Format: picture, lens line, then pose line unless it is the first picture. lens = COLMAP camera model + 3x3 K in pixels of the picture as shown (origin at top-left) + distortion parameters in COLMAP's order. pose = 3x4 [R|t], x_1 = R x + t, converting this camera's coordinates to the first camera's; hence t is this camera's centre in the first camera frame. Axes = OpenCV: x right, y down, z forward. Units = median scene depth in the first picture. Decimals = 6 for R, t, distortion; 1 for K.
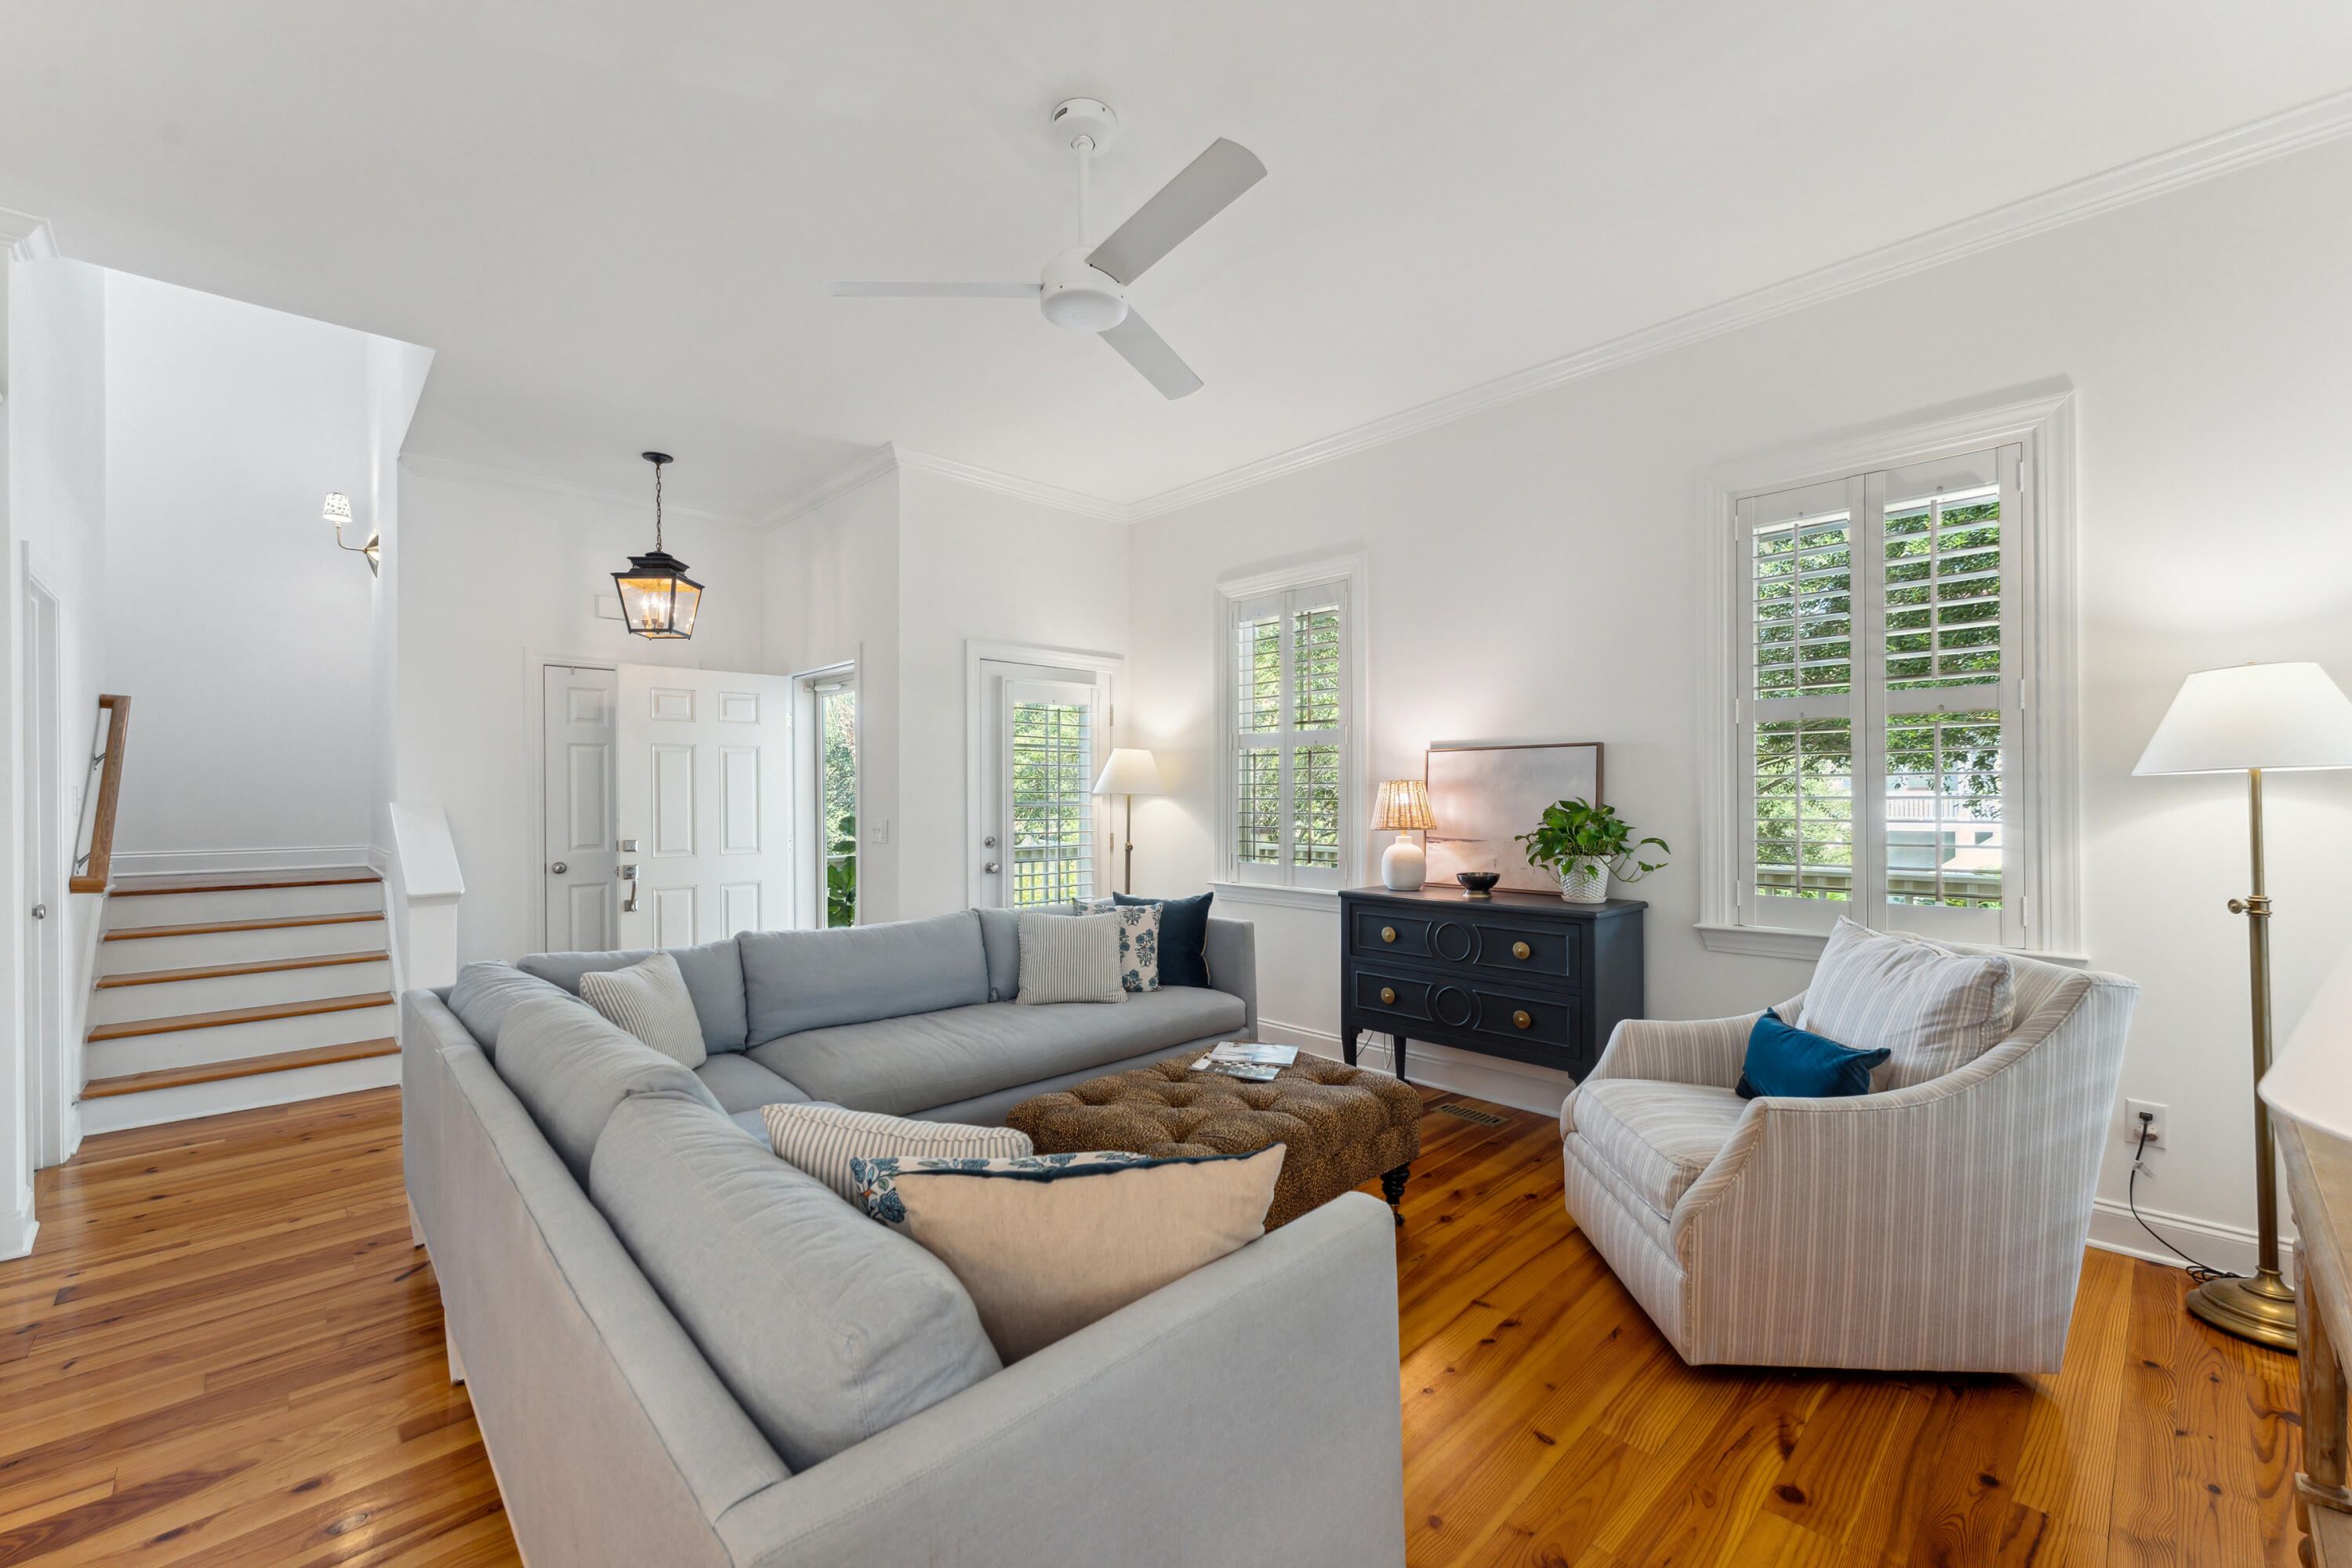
lens RADIAL K [[948.9, 0, 1178.4], [0, 948.9, 792.2], [0, 0, 1]] dist [-0.000780, -0.000075]
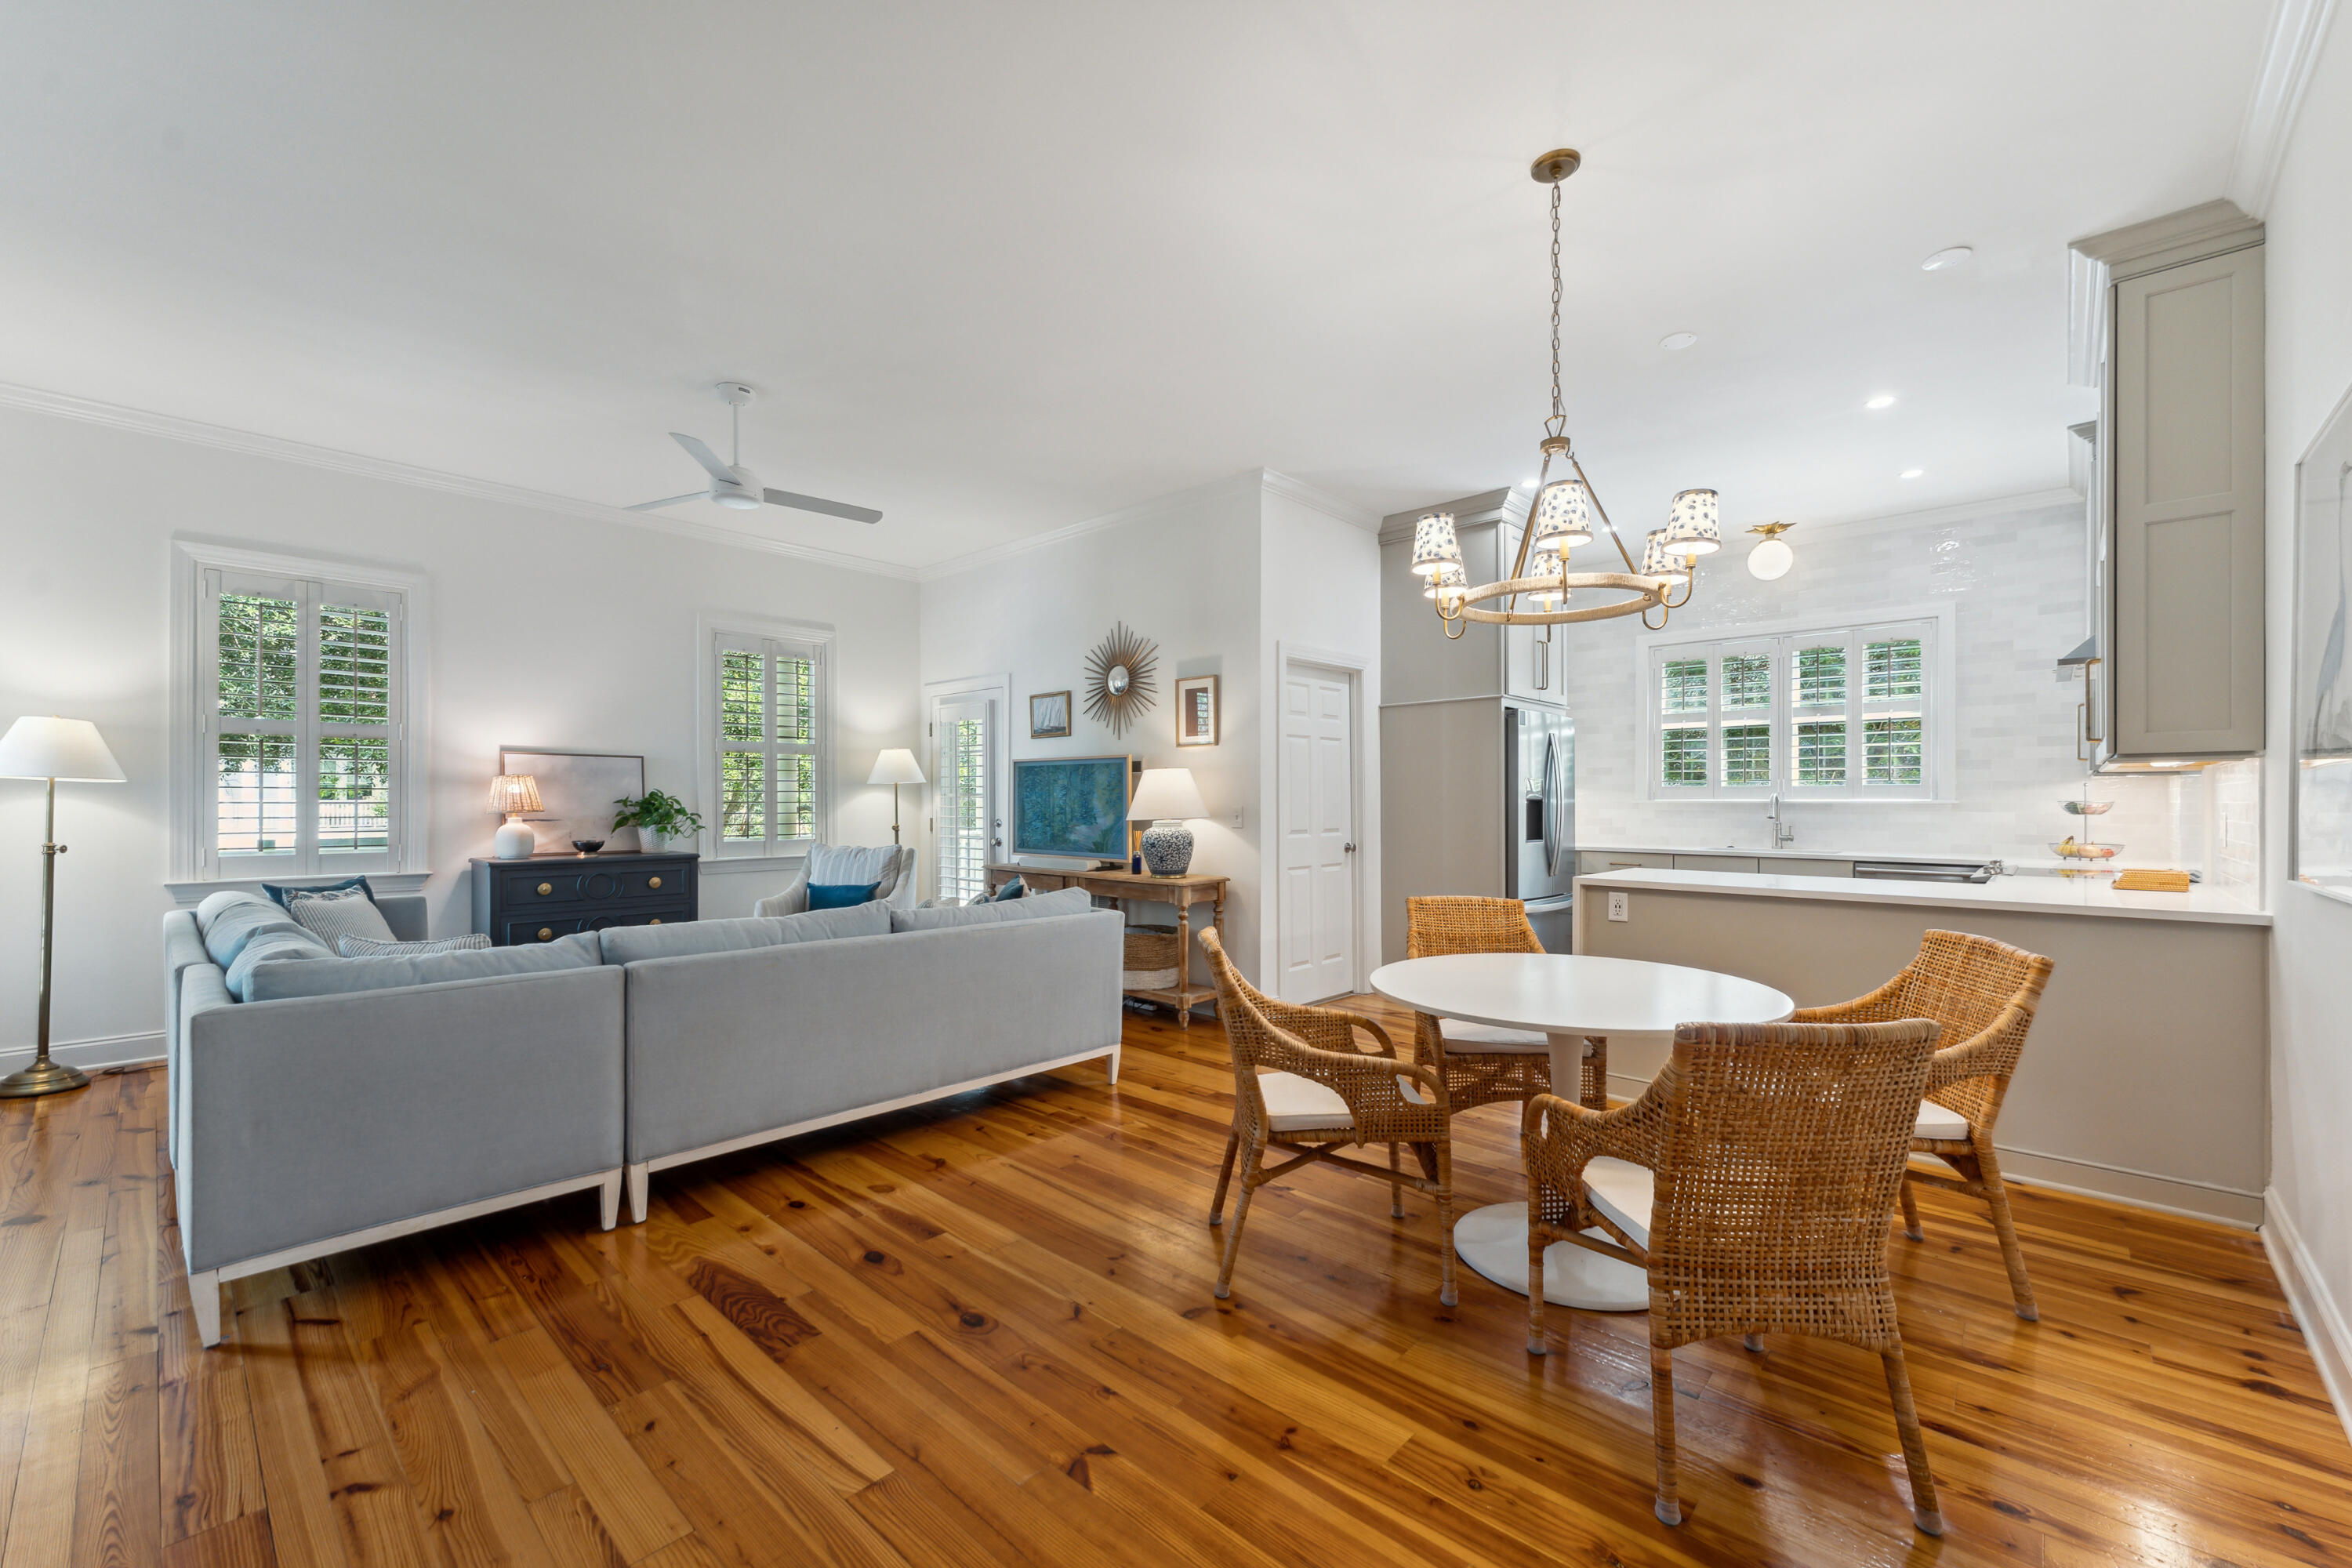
lens RADIAL K [[927.7, 0, 1123.6], [0, 927.7, 796.6], [0, 0, 1]] dist [-0.001096, 0.000009]
pose [[-0.024093, 0.013294, 0.999621, -1.025101], [-0.000066, 0.999912, -0.013299, 0.033305], [-0.999710, -0.000386, -0.024090, 0.189899]]
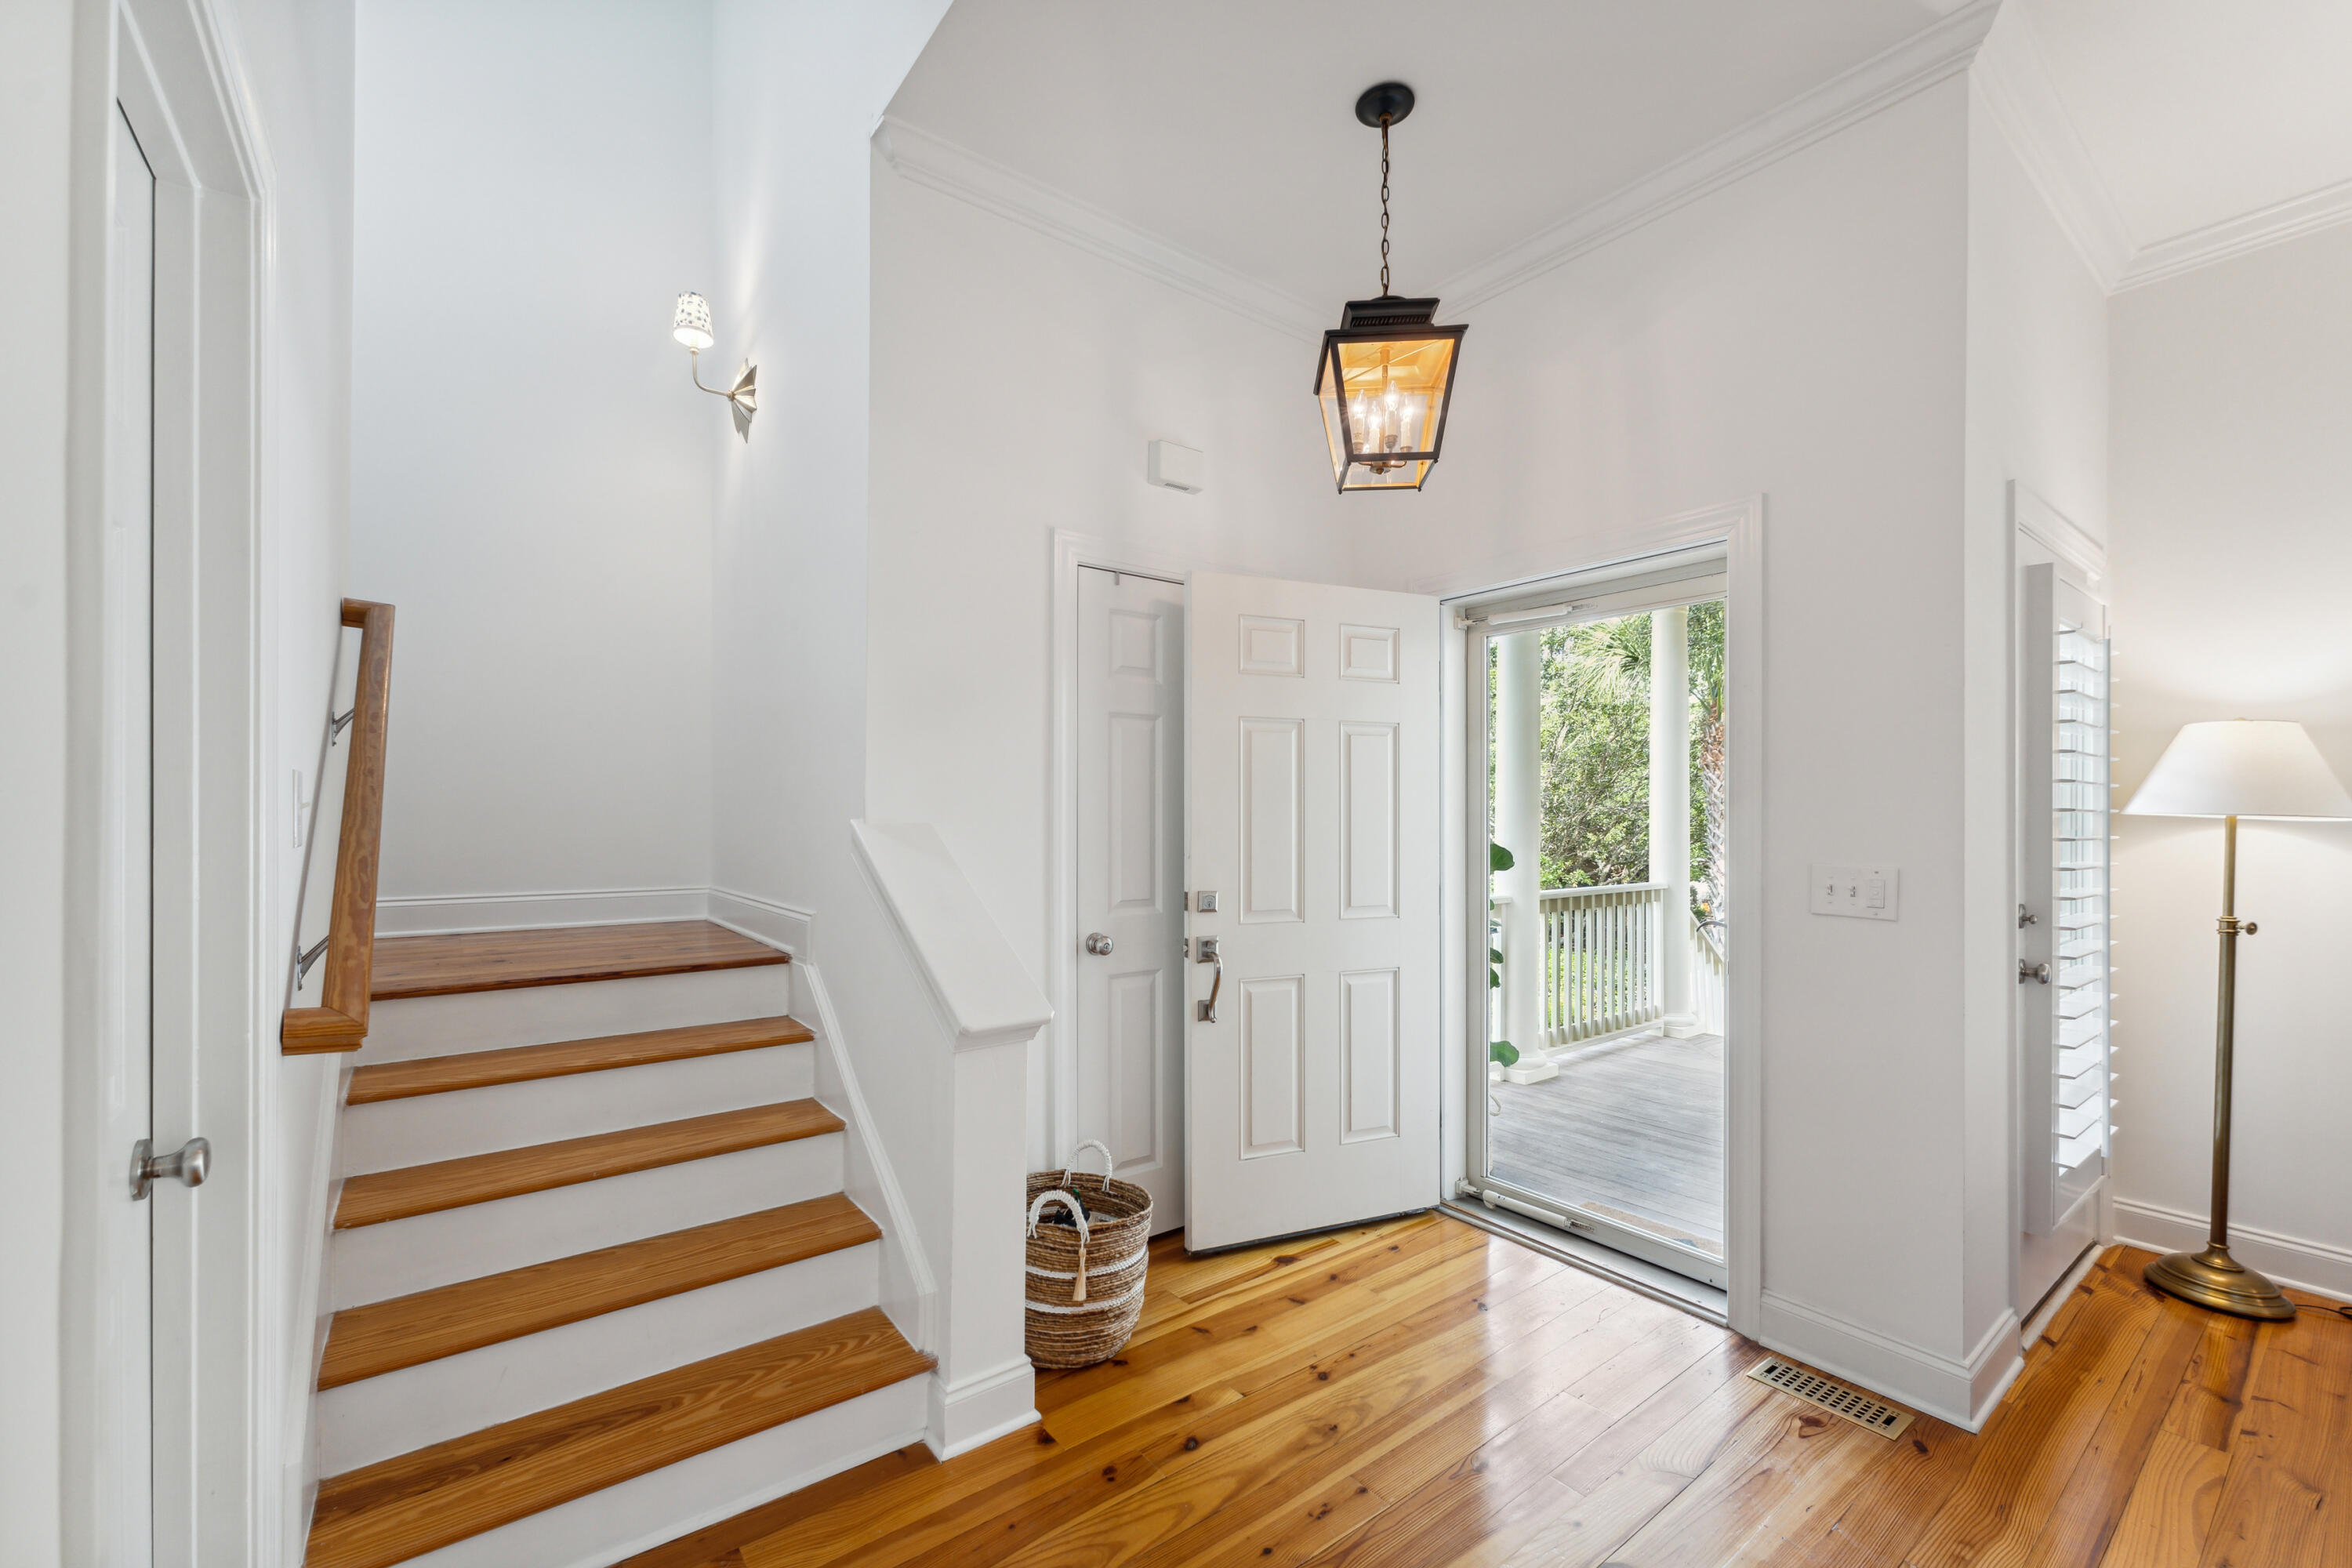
lens RADIAL K [[932.0, 0, 1169.7], [0, 932.0, 817.8], [0, 0, 1]] dist [0.001738, 0.000230]
pose [[0.993781, 0.009698, -0.110926, -0.673657], [-0.009035, 0.999938, 0.006480, 0.006391], [0.110982, -0.005438, 0.993808, 0.580270]]
